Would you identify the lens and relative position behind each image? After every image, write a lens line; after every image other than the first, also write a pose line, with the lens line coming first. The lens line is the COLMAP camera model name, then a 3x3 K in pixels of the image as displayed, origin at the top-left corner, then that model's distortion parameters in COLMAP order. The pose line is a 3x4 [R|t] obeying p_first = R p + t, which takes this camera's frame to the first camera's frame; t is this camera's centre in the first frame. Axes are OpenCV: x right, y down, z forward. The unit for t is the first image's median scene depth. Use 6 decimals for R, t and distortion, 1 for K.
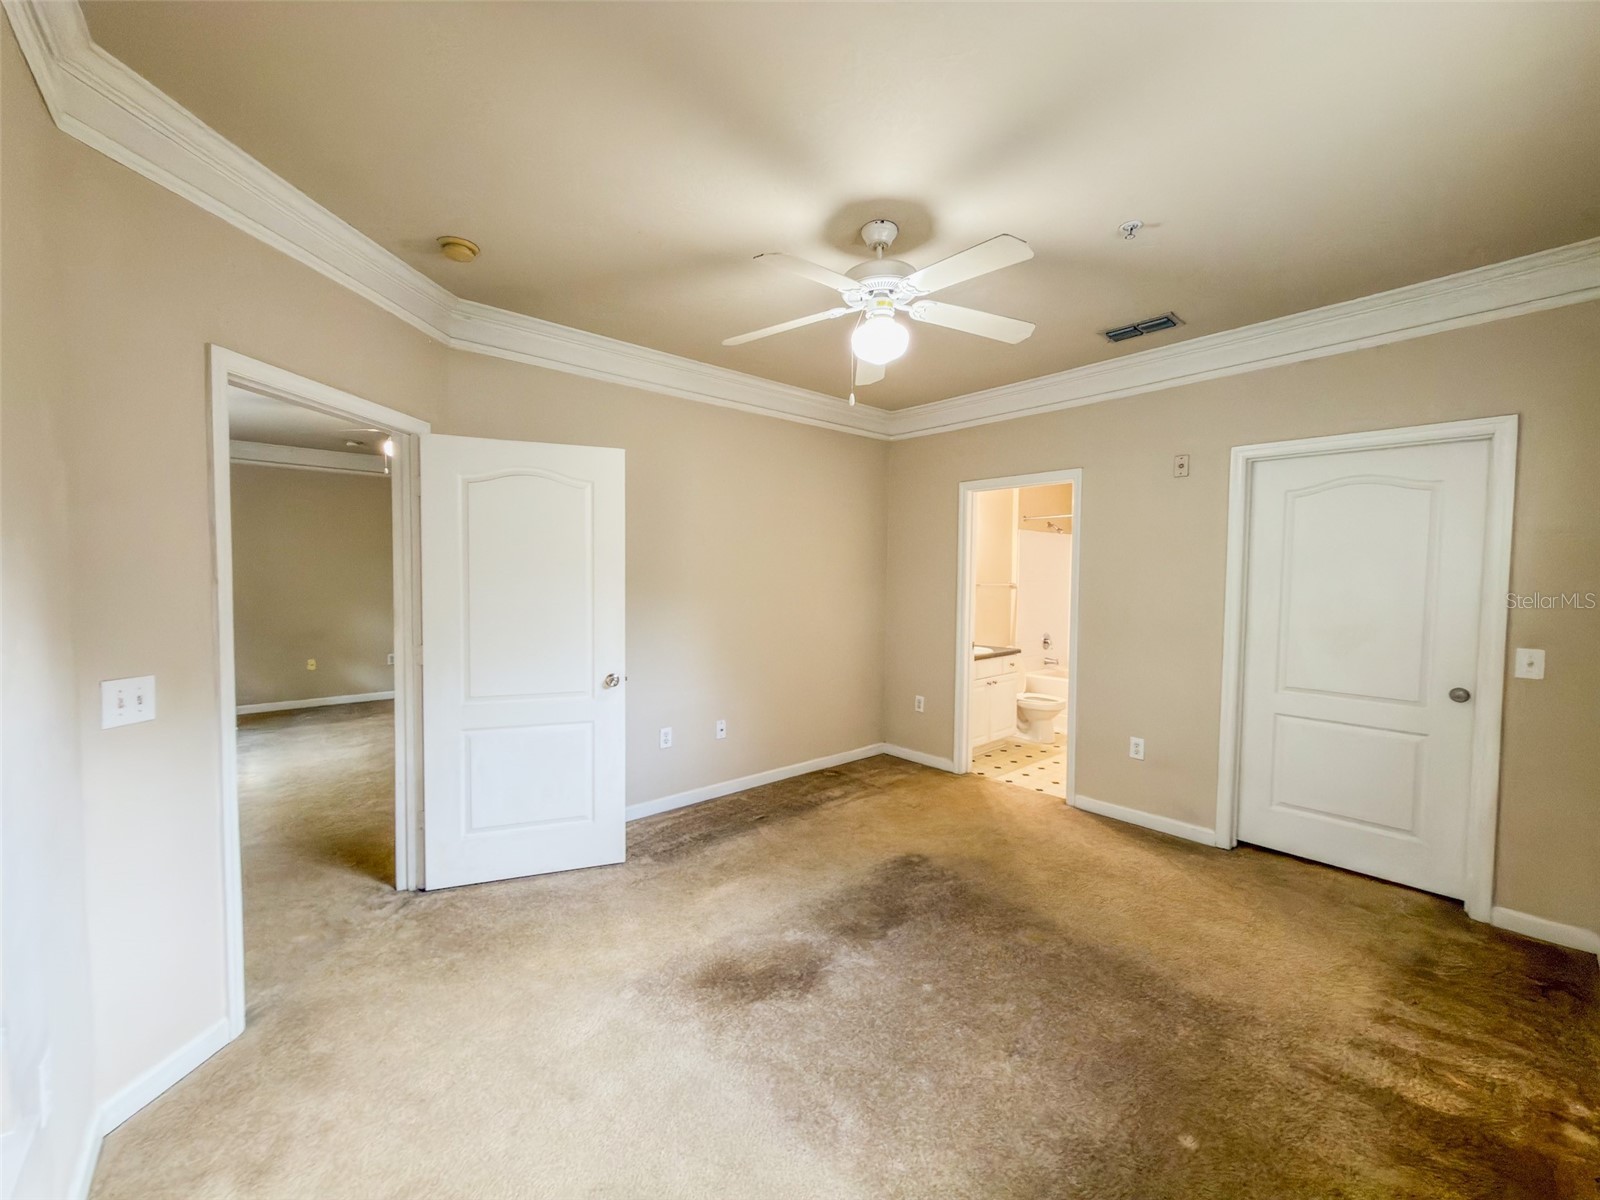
lens RADIAL K [[644.3, 0, 799.8], [0, 644.3, 598.5], [0, 0, 1]] dist [0.007449, -0.000205]
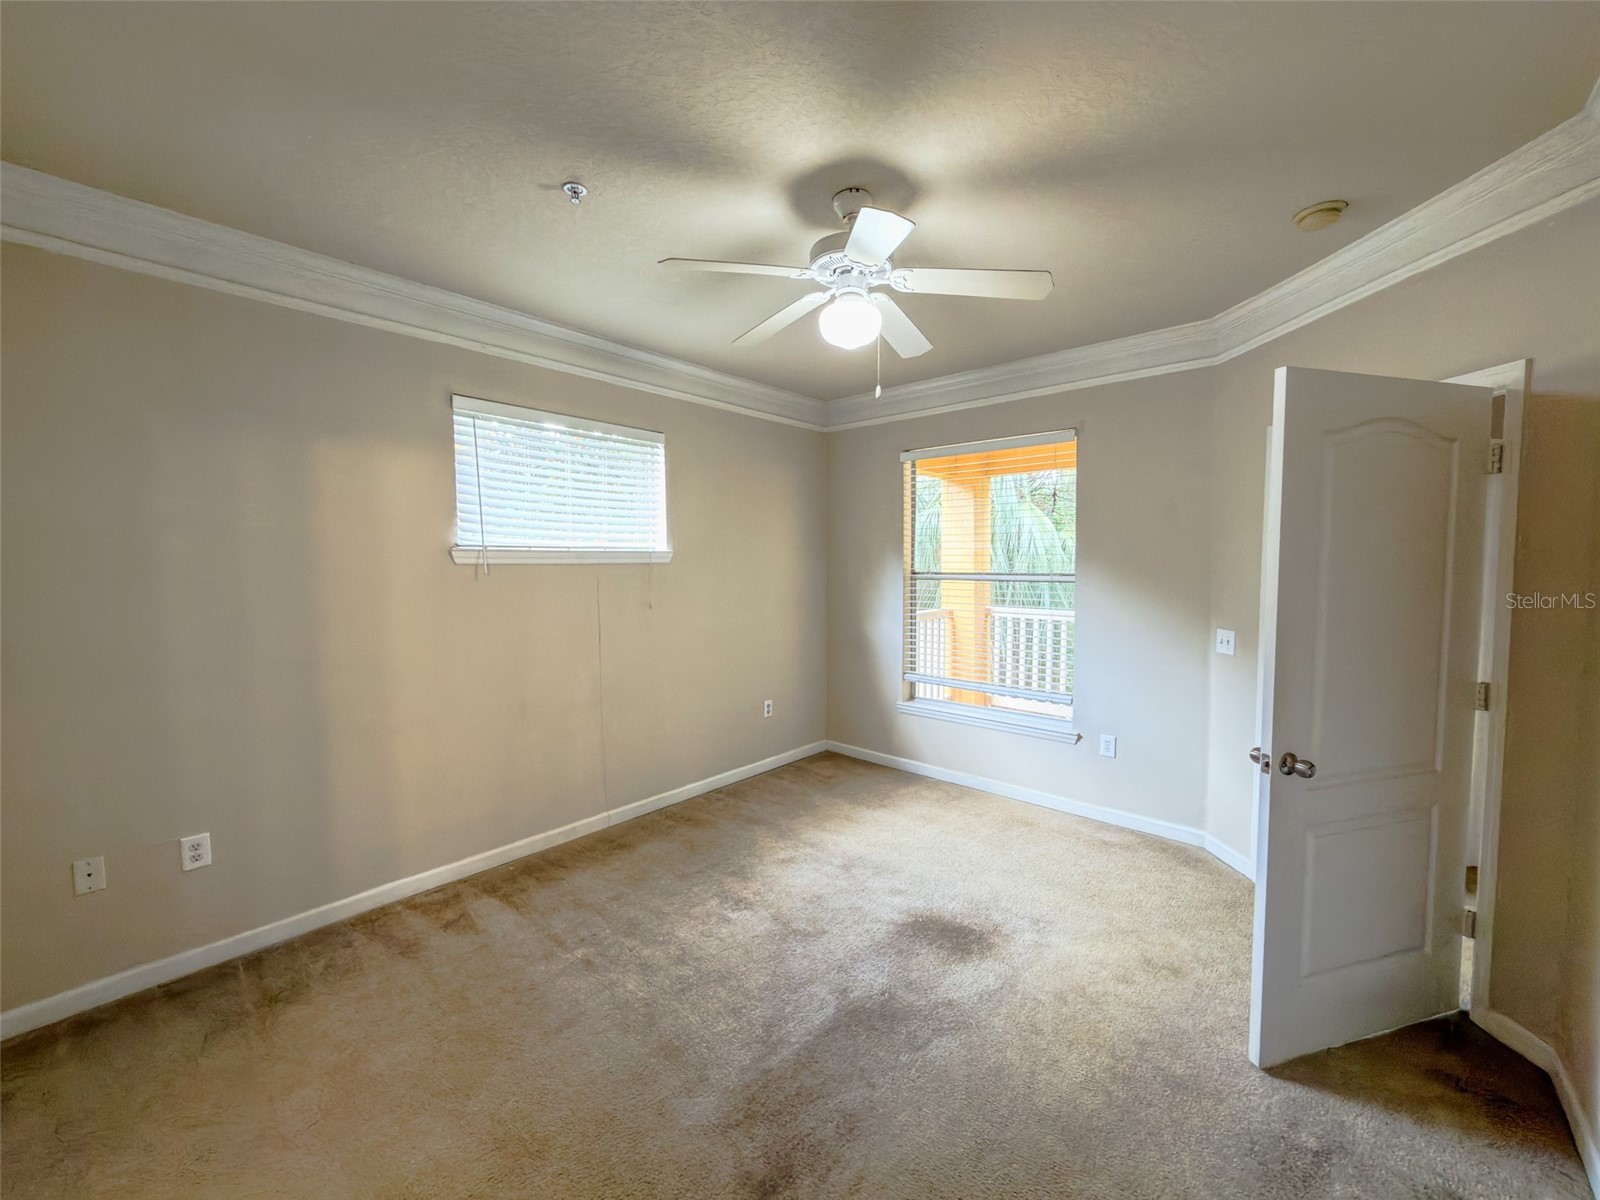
lens RADIAL K [[644.3, 0, 799.8], [0, 644.3, 598.5], [0, 0, 1]] dist [0.007449, -0.000205]
pose [[-0.992234, -0.002558, -0.124359, 0.213831], [-0.014913, 0.995024, 0.098515, -0.076514], [0.123488, 0.099604, -0.987335, 1.361262]]
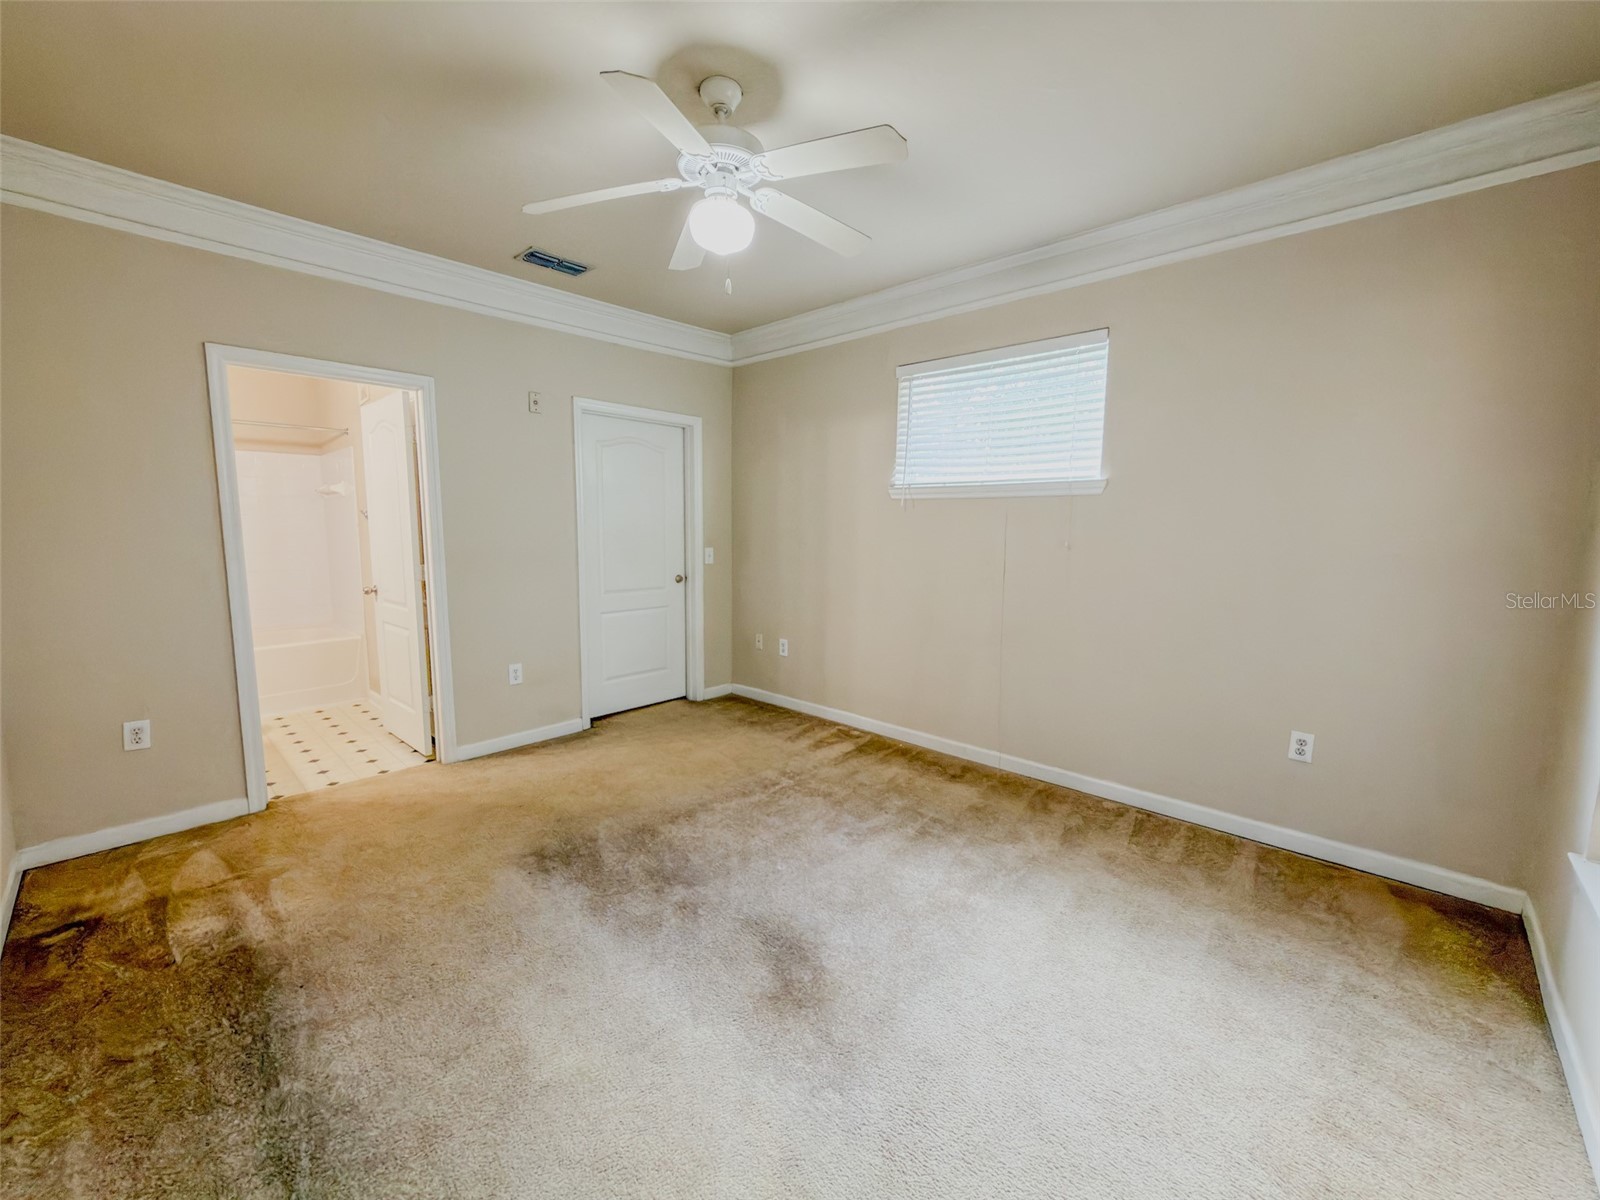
lens RADIAL K [[644.3, 0, 799.8], [0, 644.3, 598.5], [0, 0, 1]] dist [0.007449, -0.000205]
pose [[-0.096844, -0.127072, 0.987154, -0.577620], [0.030837, 0.990957, 0.130587, -0.009224], [-0.994822, 0.043087, -0.092050, 0.705300]]
